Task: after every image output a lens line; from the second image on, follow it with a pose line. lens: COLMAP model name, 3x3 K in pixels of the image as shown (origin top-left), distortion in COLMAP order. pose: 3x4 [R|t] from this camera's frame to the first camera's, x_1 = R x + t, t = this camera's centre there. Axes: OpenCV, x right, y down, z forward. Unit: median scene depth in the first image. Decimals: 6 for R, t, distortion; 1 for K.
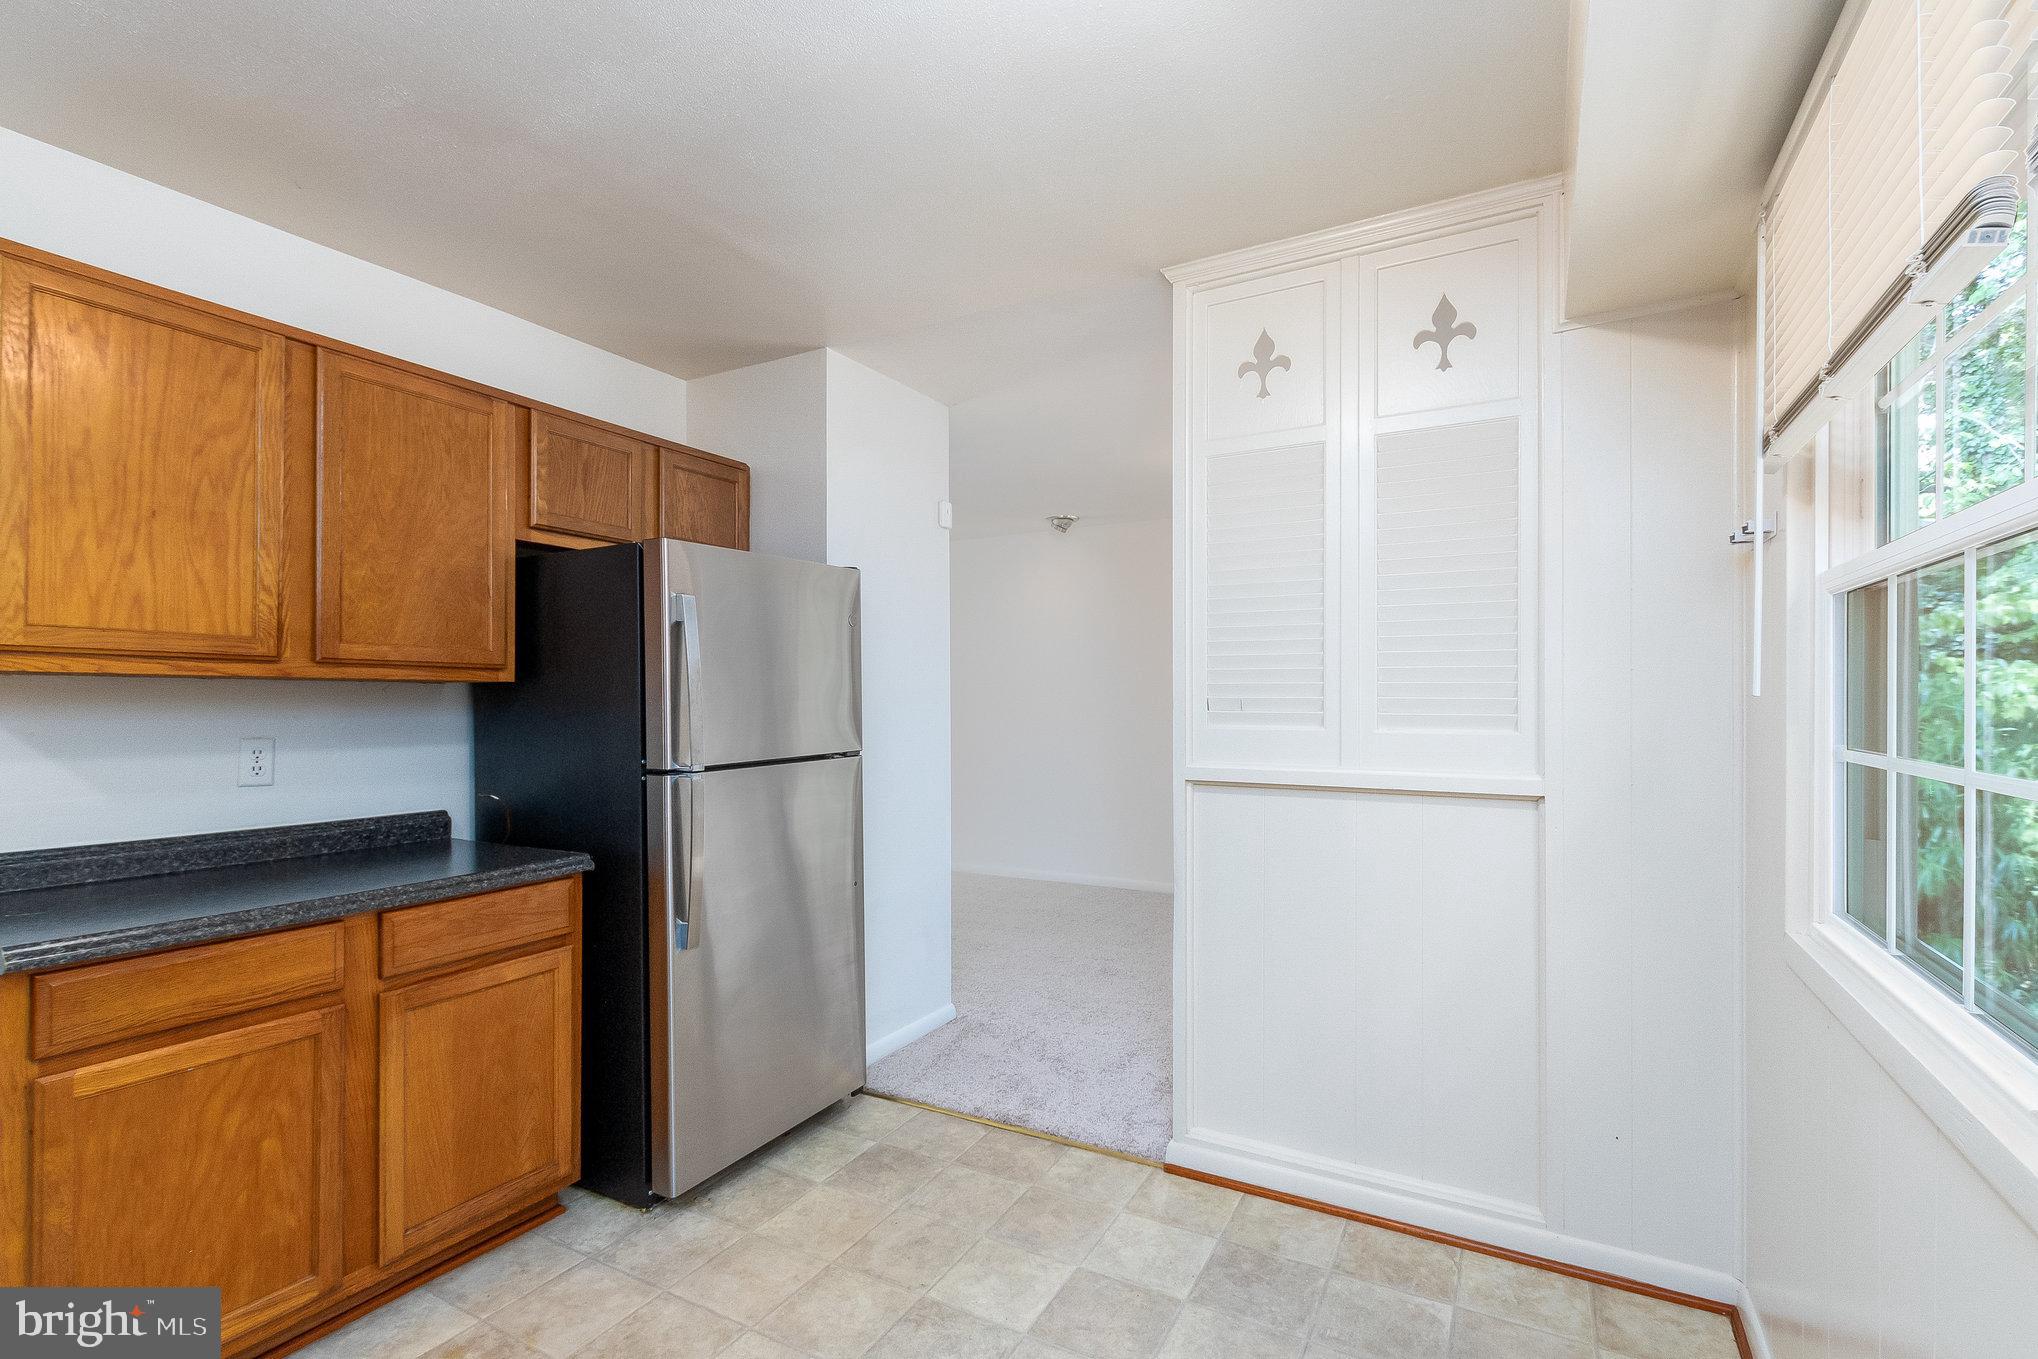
lens RADIAL K [[924.1, 0, 1026.1], [0, 924.1, 696.3], [0, 0, 1]] dist [0.006986, -0.001294]
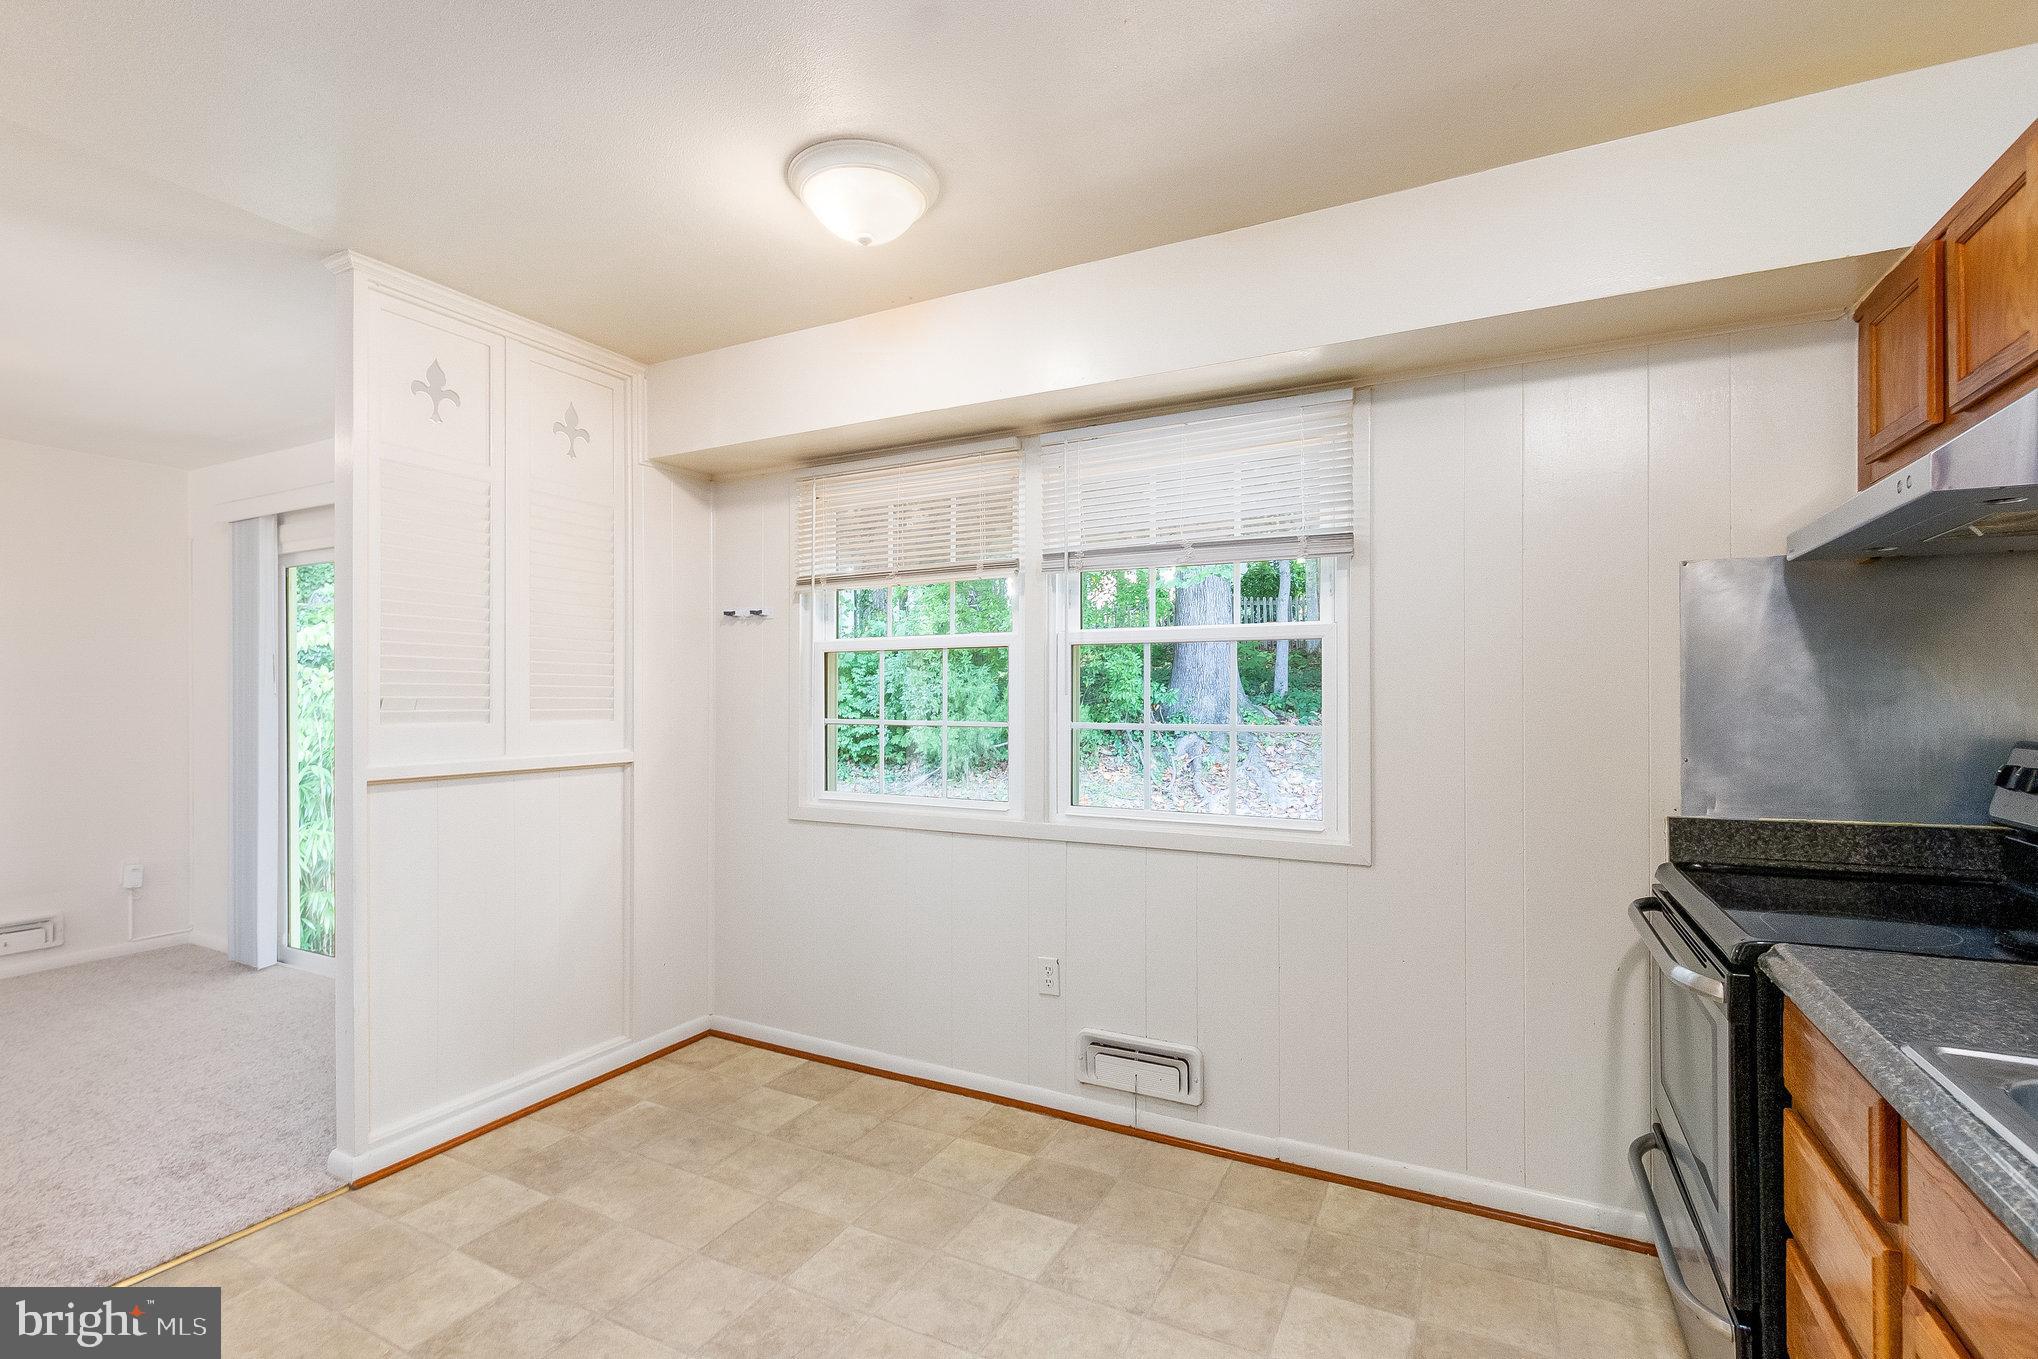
lens RADIAL K [[924.1, 0, 1026.1], [0, 924.1, 696.3], [0, 0, 1]] dist [0.006986, -0.001294]
pose [[-0.027377, -0.001207, 0.999624, -0.935431], [-0.005154, 0.999986, 0.001066, -0.005738], [-0.999612, -0.005123, -0.027383, 0.370886]]
